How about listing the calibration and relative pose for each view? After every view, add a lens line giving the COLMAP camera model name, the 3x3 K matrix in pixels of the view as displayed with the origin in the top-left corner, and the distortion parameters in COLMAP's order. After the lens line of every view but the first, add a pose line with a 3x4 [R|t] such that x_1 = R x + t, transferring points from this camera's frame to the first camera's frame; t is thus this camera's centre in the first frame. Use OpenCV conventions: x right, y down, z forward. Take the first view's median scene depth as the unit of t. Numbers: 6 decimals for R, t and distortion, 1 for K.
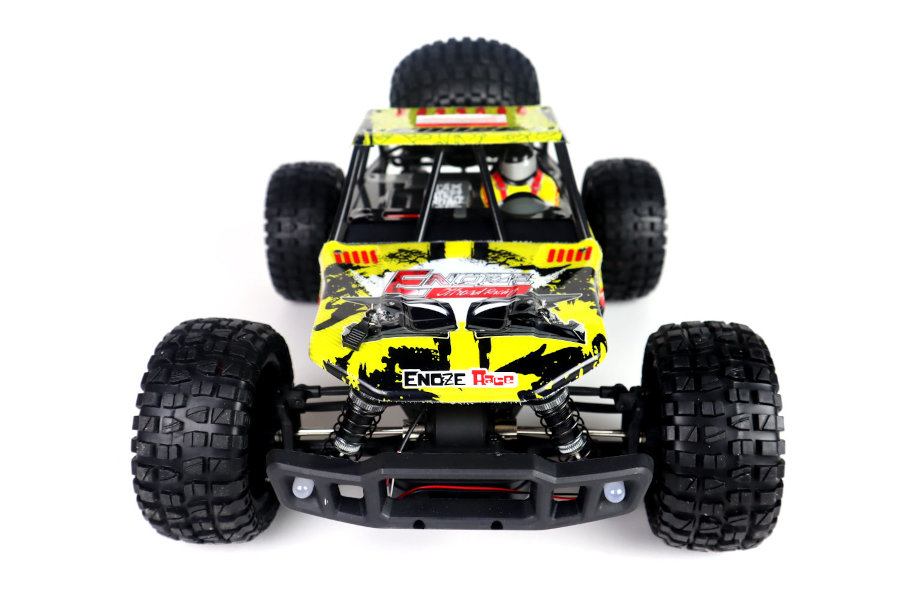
lens RADIAL K [[810.9, 0, 450.0], [0, 810.9, 300.0], [0, 0, 1]] dist [-0.004496, -0.000424]
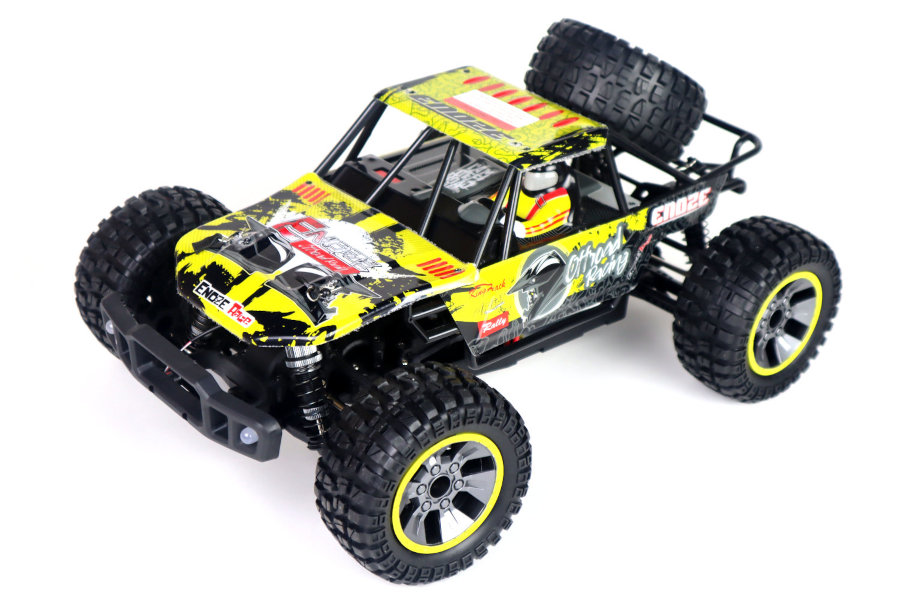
lens RADIAL K [[1663.8, 0, 450.0], [0, 1663.8, 300.0], [0, 0, 1]] dist [-0.253639, 0.029002]
pose [[0.680422, 0.409634, -0.607640, 1.722567], [-0.384394, 0.905457, 0.179968, -0.478971], [0.623913, 0.111119, 0.773553, -0.712003]]
